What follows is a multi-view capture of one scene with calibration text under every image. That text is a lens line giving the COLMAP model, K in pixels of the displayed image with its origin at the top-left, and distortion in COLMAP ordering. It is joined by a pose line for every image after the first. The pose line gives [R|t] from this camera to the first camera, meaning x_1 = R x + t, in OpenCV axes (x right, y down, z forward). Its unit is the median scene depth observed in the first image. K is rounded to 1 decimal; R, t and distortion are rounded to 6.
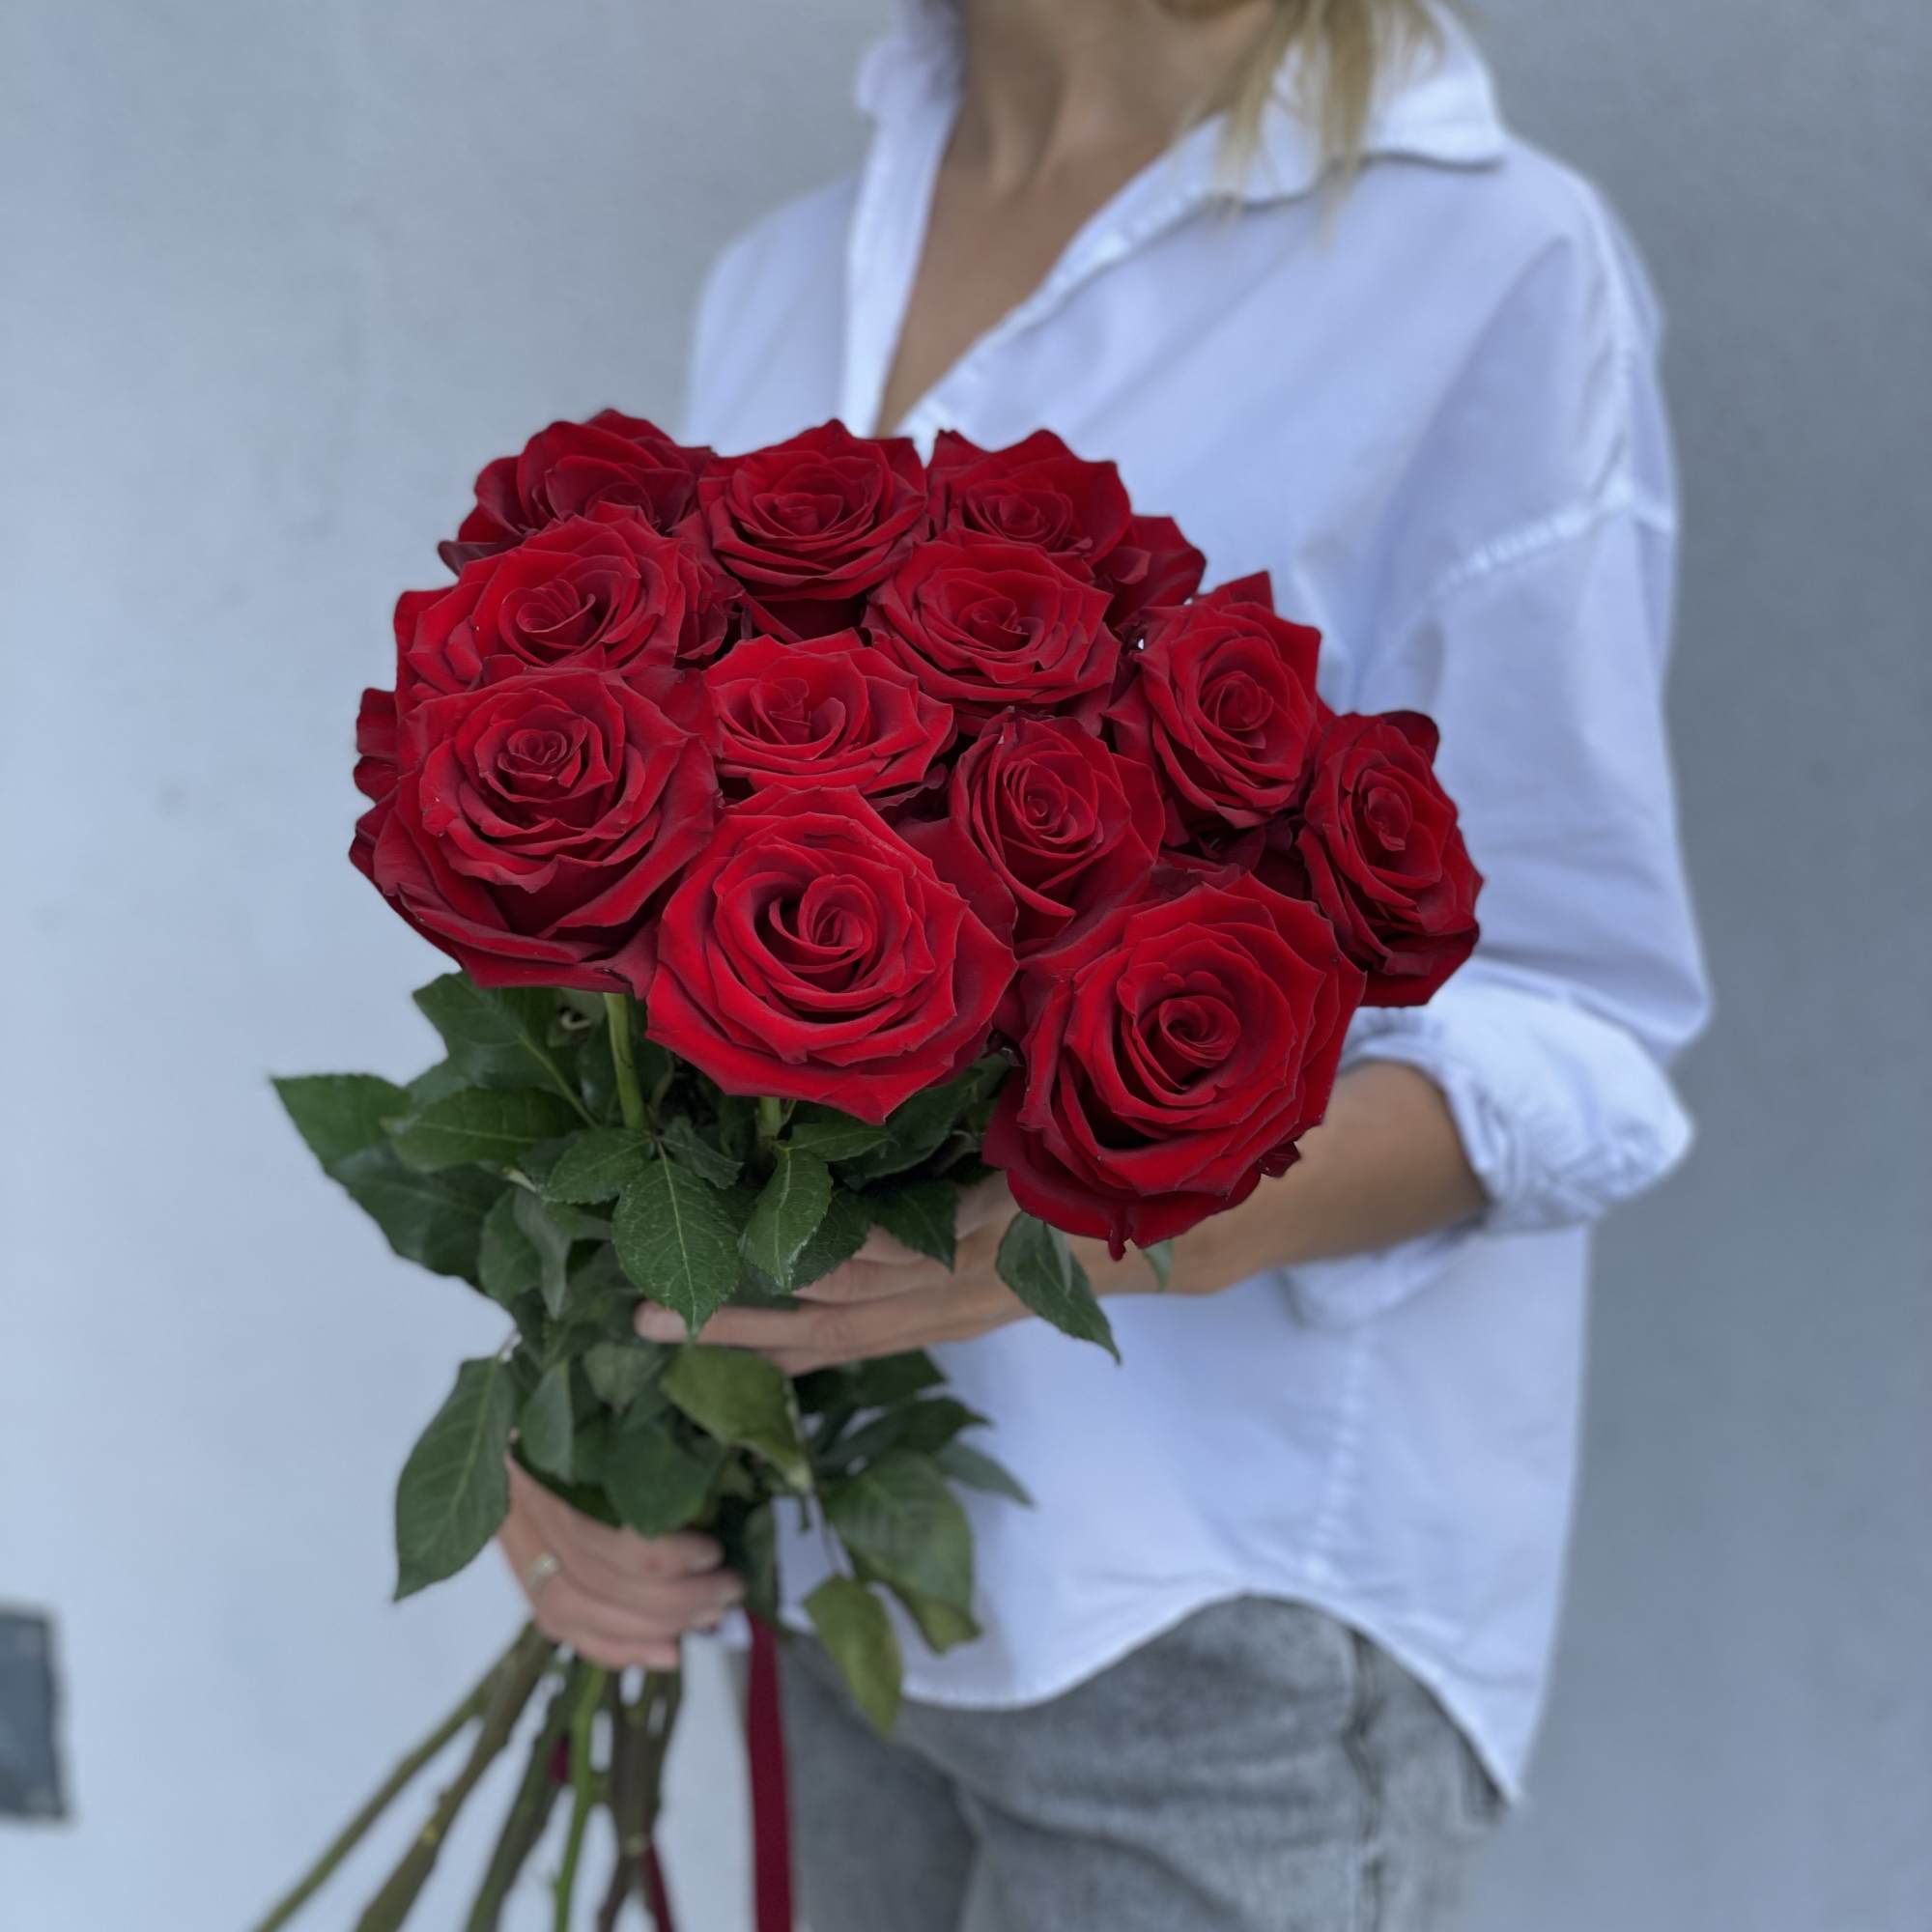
lens RADIAL K [[3627.6, 0, 945.7], [0, 3627.6, 890.2], [0, 0, 1]] dist [0.083352, 0.000000]
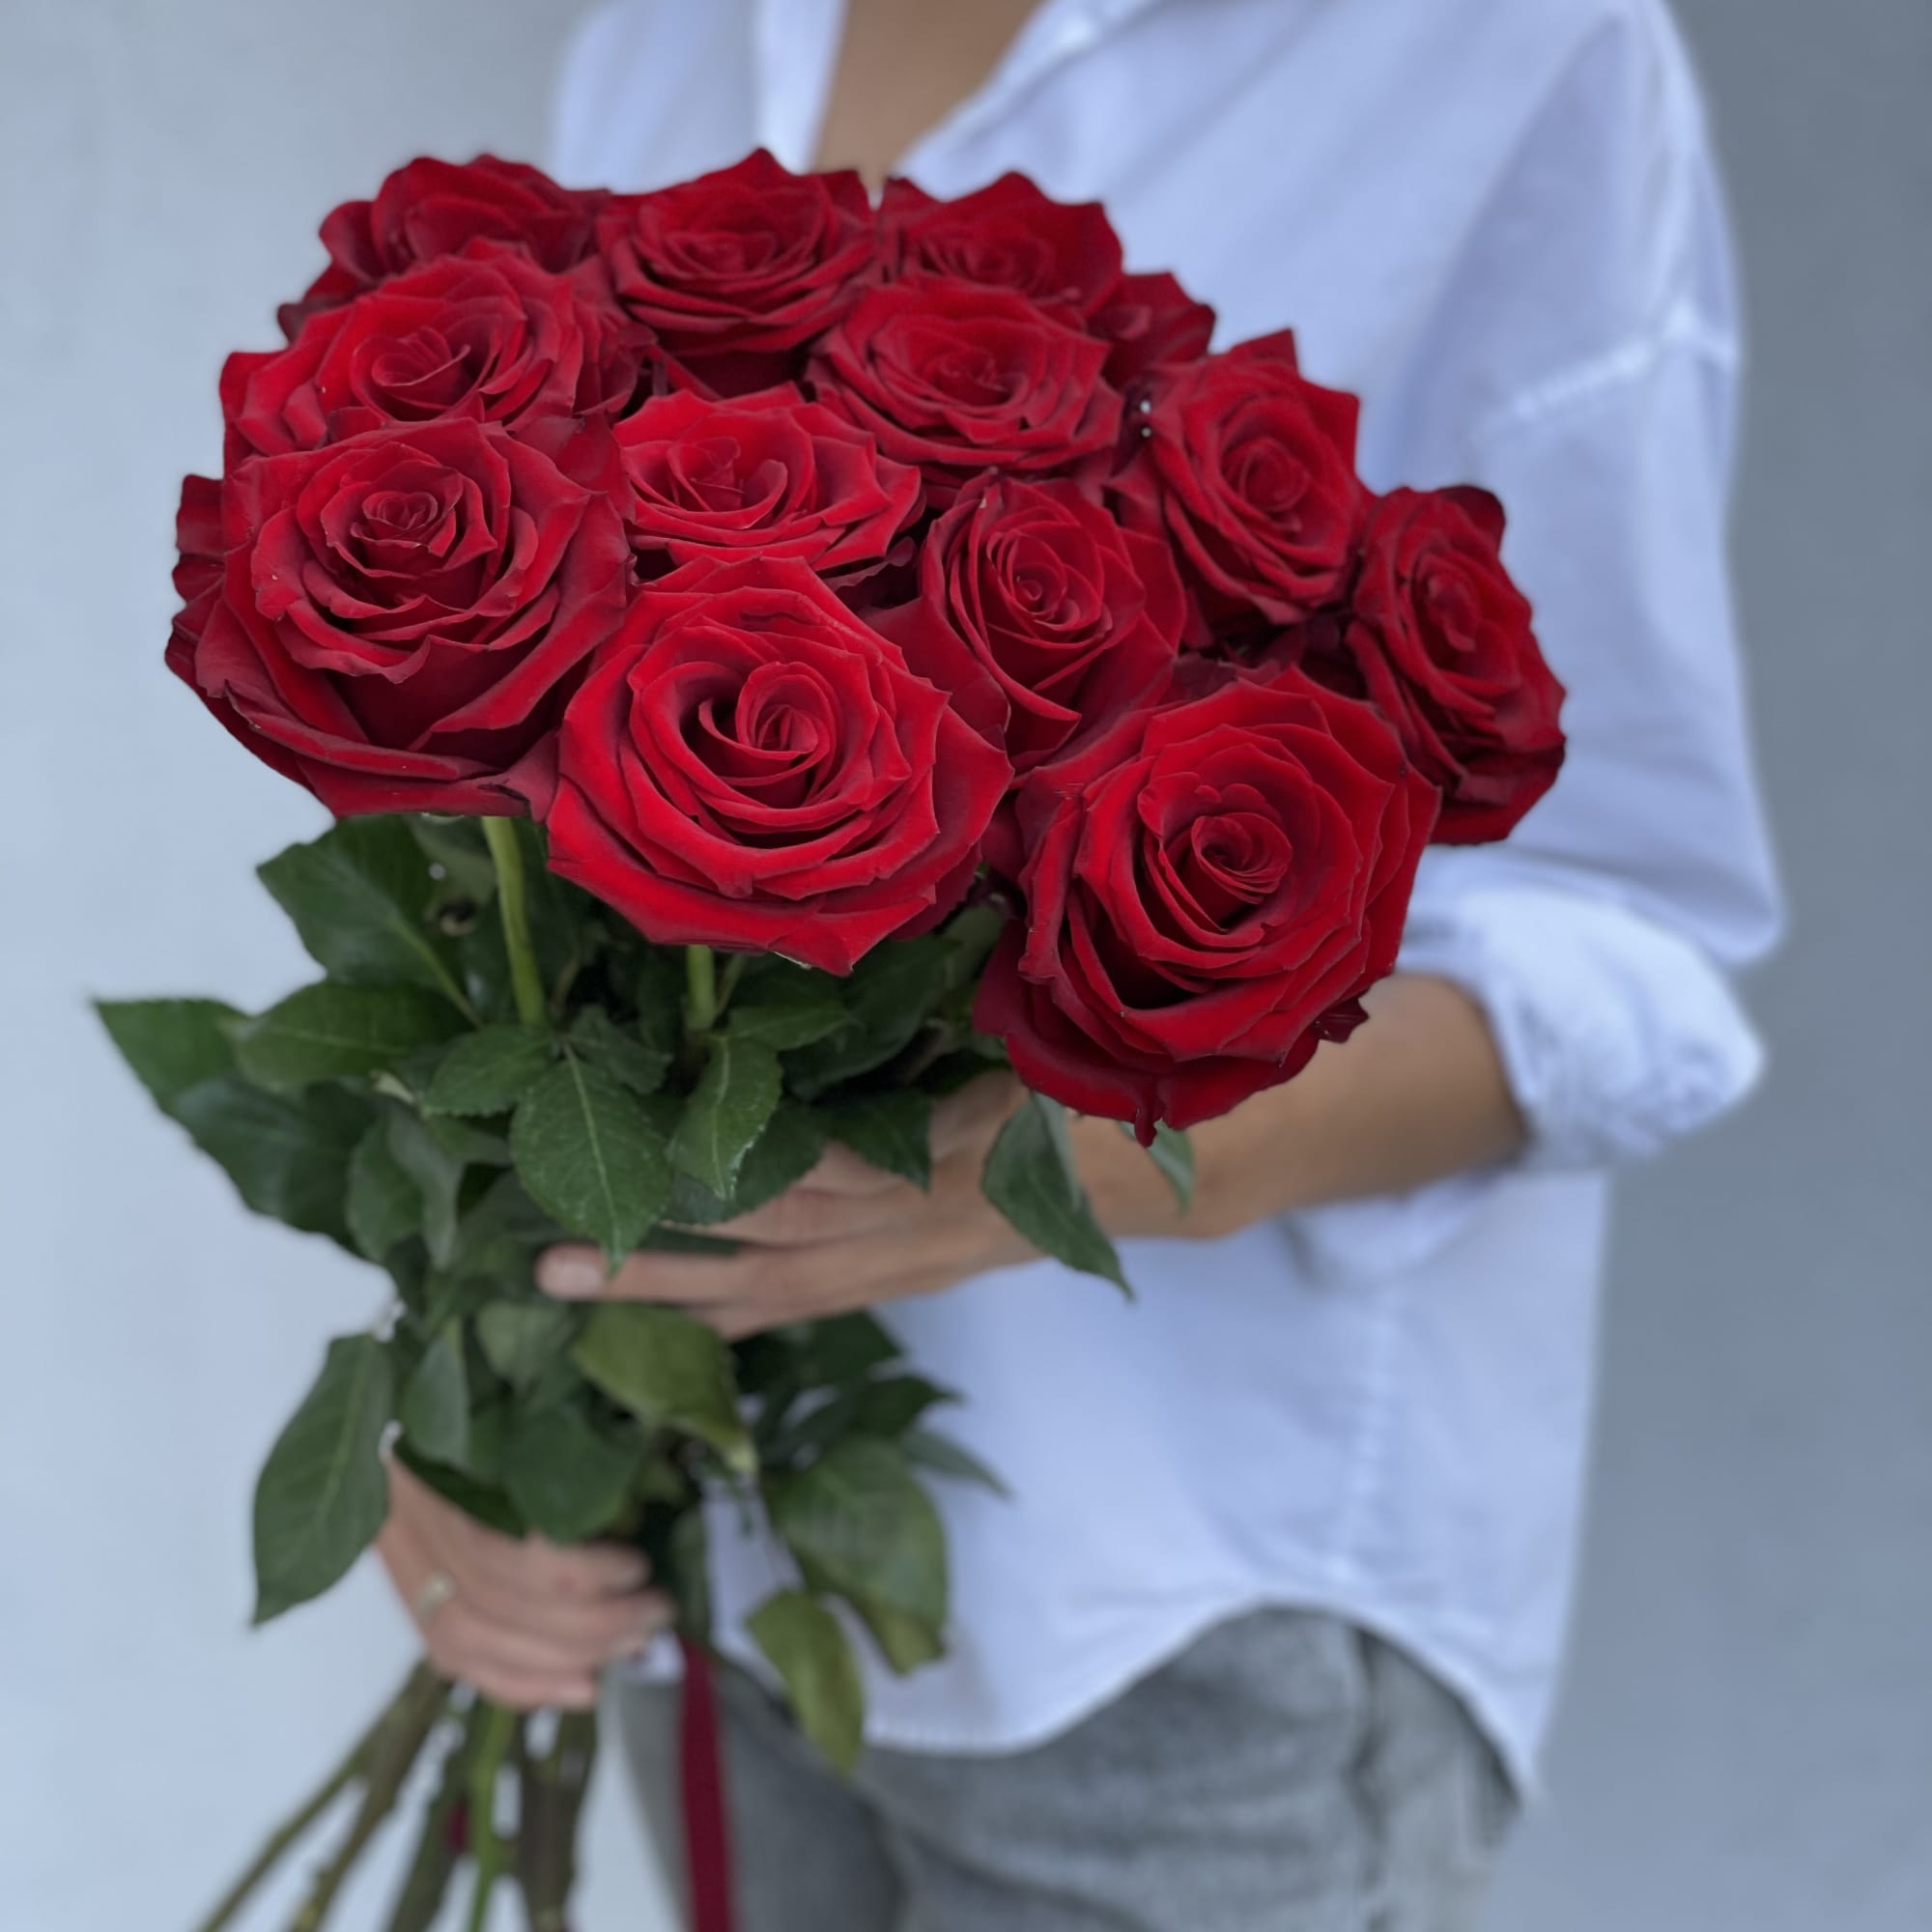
lens RADIAL K [[3627.6, 0, 958.3], [0, 3627.6, 901.0], [0, 0, 1]] dist [0.083352, 0.000000]
pose [[0.999169, -0.022849, 0.033761, -0.018082], [0.023677, 0.999424, -0.024320, 0.061583], [-0.033186, 0.025099, 0.999134, 0.188208]]
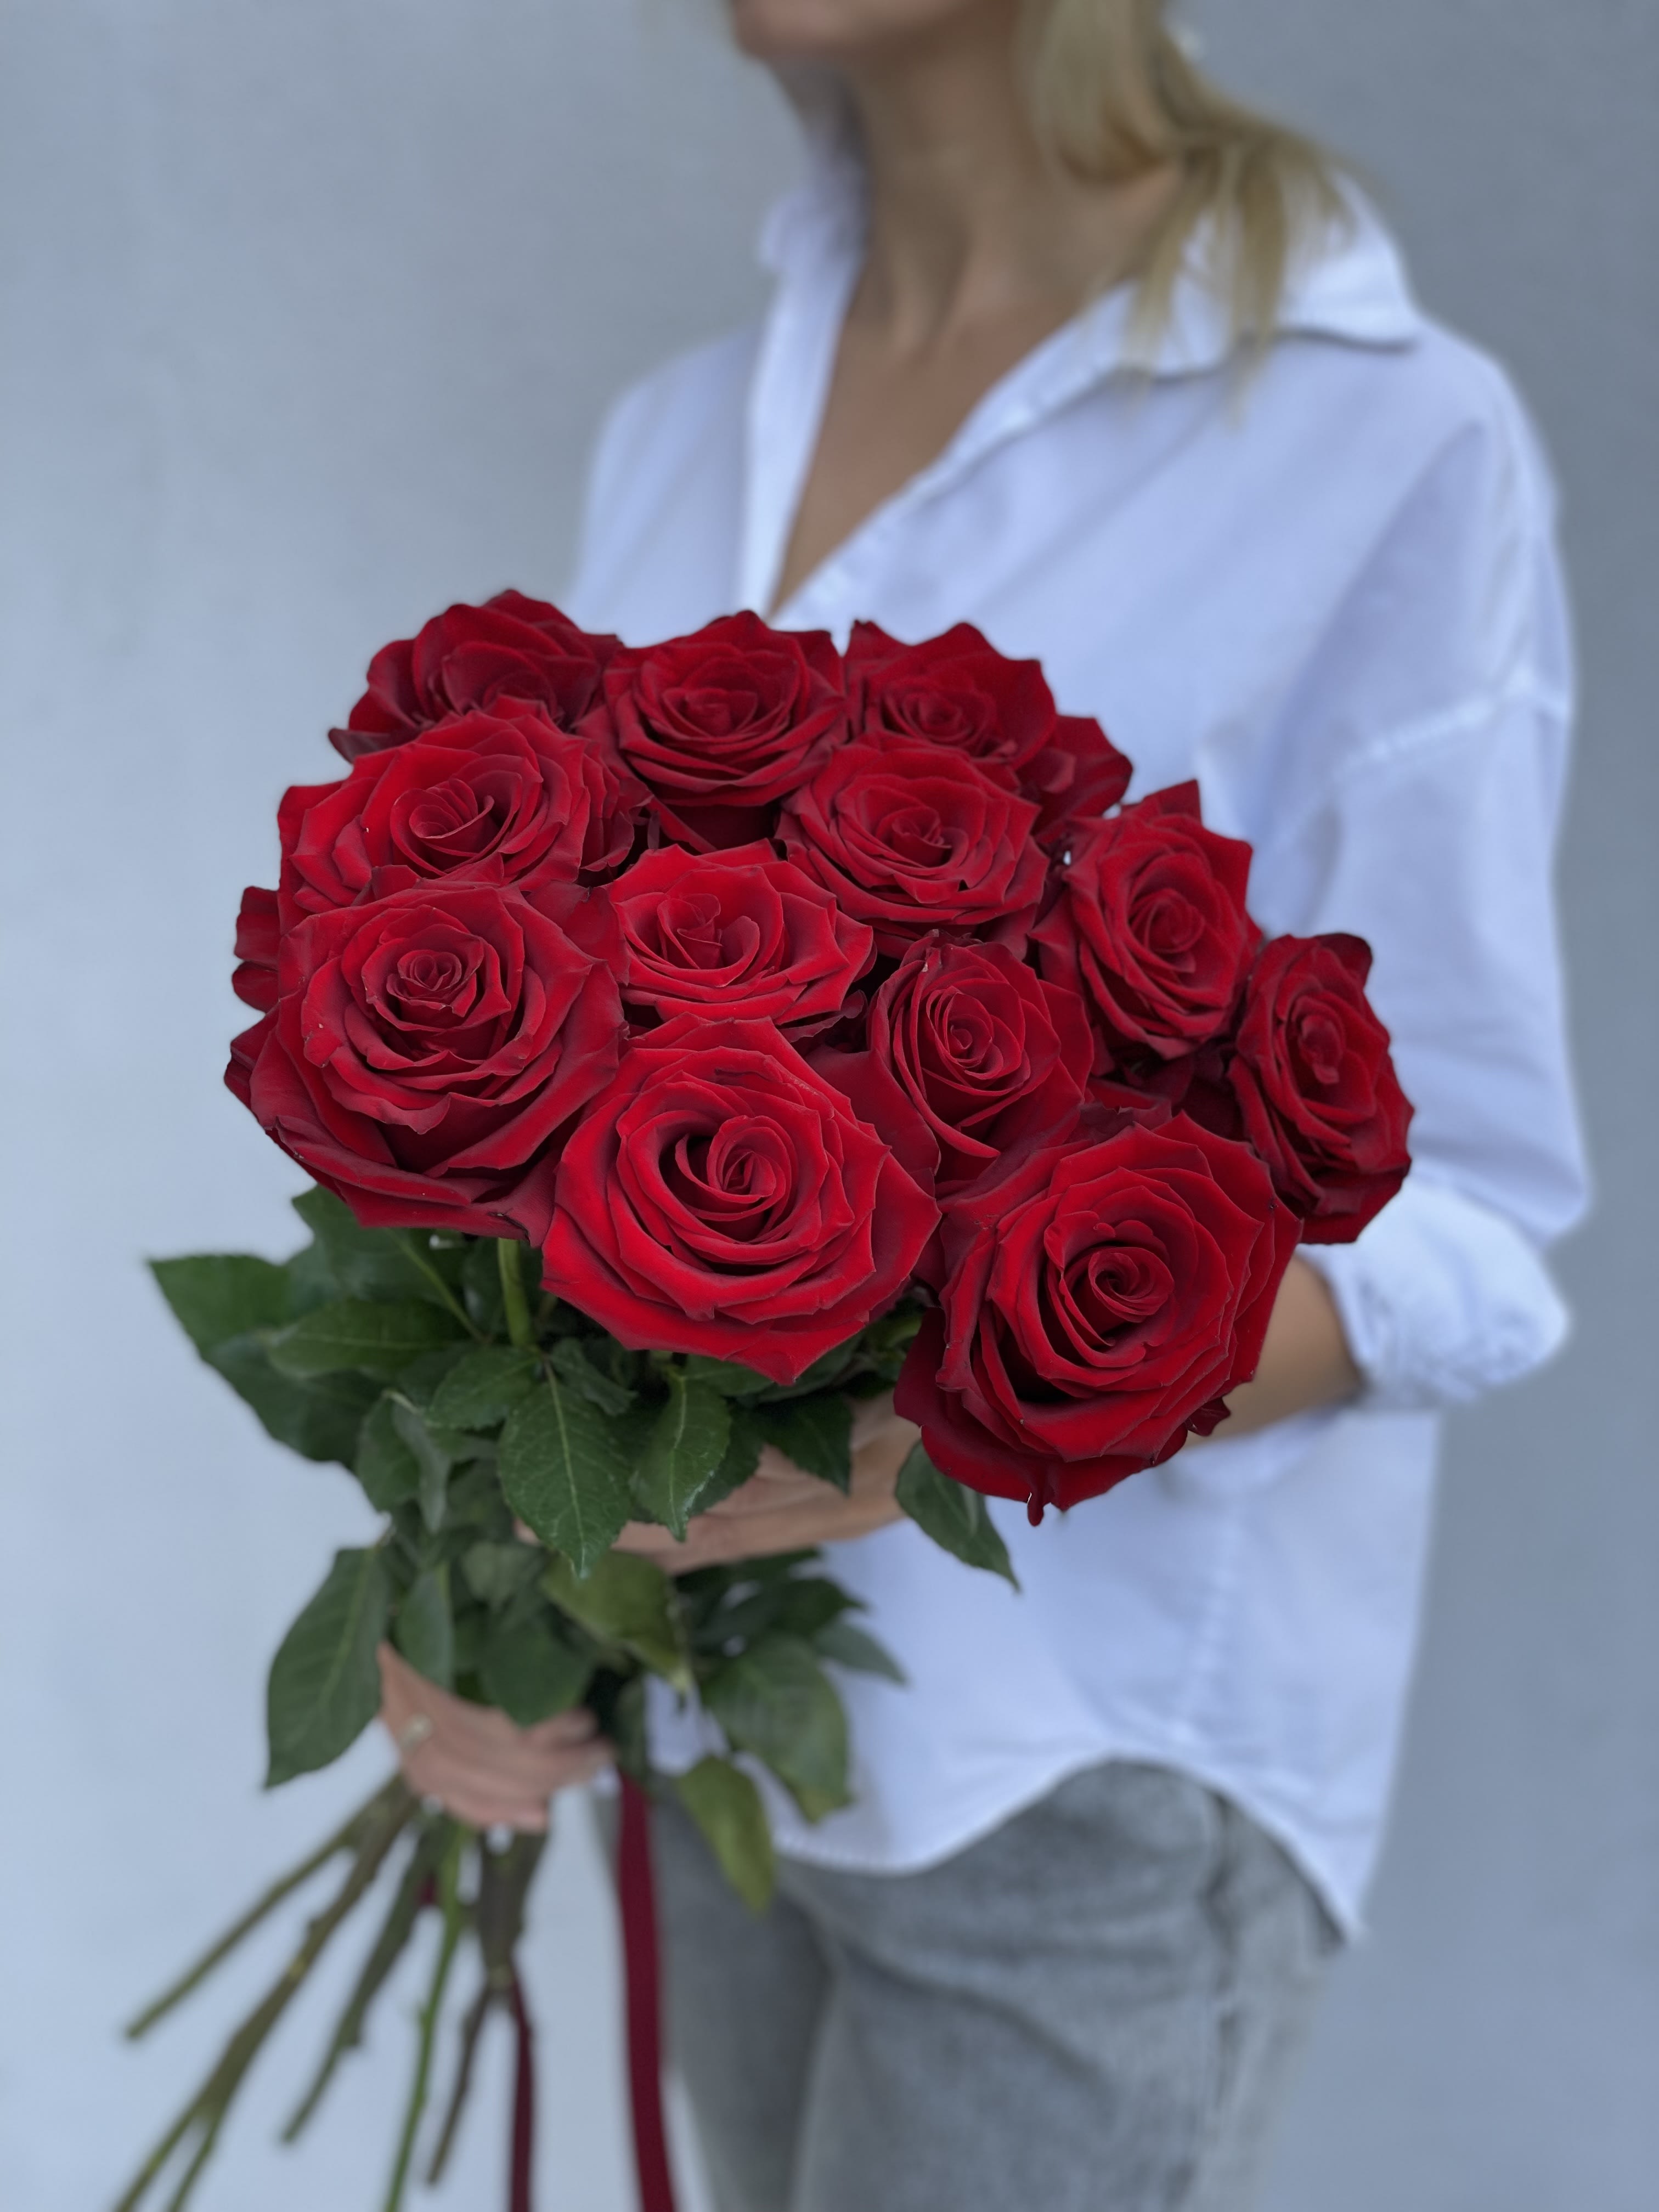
lens RADIAL K [[3168.2, 0, 856.0], [0, 3168.2, 1020.1], [0, 0, 1]] dist [0.037383, 0.000000]
pose [[0.999355, 0.022967, 0.027616, -0.023324], [-0.023859, 0.999189, 0.032421, -0.050611], [-0.026849, -0.033059, 0.999093, 0.169911]]
